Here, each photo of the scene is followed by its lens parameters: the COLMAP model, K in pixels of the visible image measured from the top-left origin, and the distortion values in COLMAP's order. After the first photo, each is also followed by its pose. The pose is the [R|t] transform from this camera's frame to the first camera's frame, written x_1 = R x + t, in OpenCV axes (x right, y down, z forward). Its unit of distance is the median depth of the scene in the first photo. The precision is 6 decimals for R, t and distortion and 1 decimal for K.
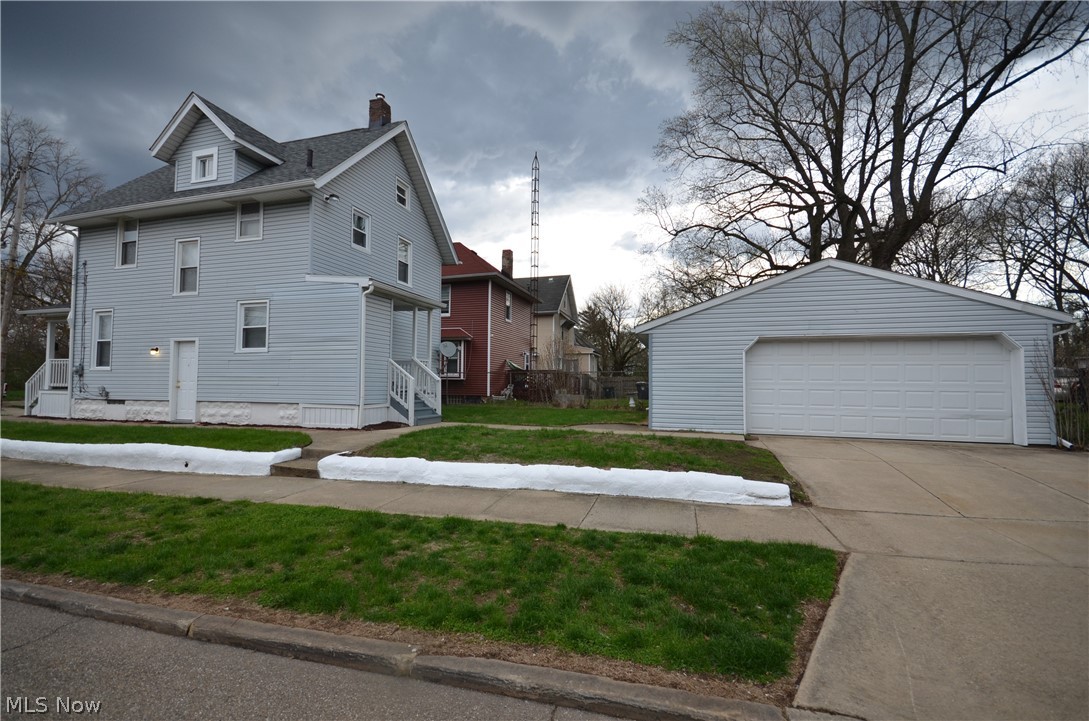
lens RADIAL K [[480.9, 0, 544.5], [0, 480.9, 360.5], [0, 0, 1]] dist [-0.002331, -0.000520]
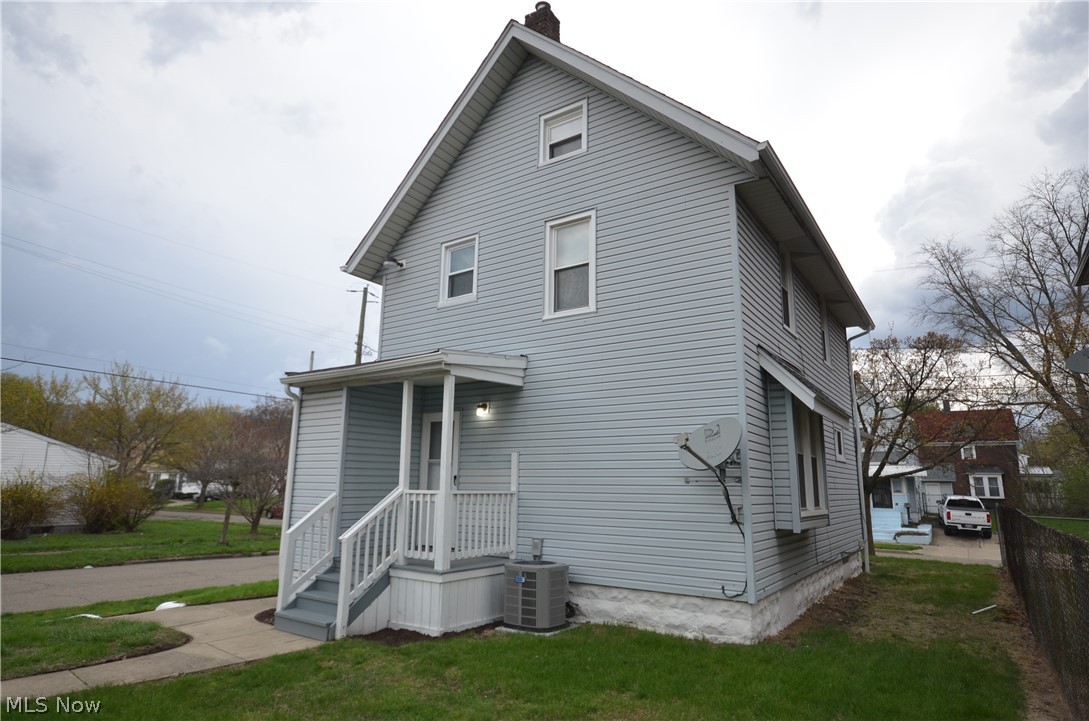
lens RADIAL K [[617.0, 0, 522.1], [0, 617.0, 359.1], [0, 0, 1]] dist [0.019722, 0.000223]
pose [[-0.326751, -0.201341, -0.923415, 0.305695], [0.032320, 0.974093, -0.223827, 0.013143], [0.944558, -0.102980, -0.311778, 1.414536]]
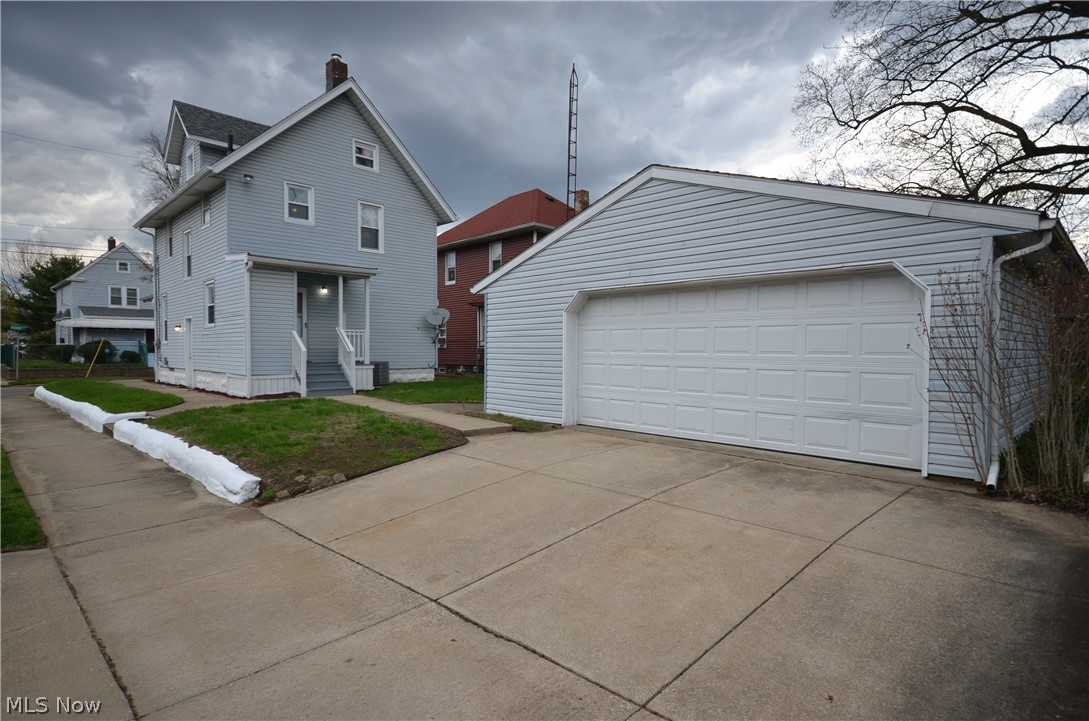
lens RADIAL K [[577.6, 0, 544.5], [0, 577.6, 360.5], [0, 0, 1]] dist [-0.003420, 0.014781]
pose [[0.872109, 0.005946, -0.489275, 0.721277], [0.026698, 0.997858, 0.059715, 0.001075], [0.488583, -0.065140, 0.870083, 0.188144]]
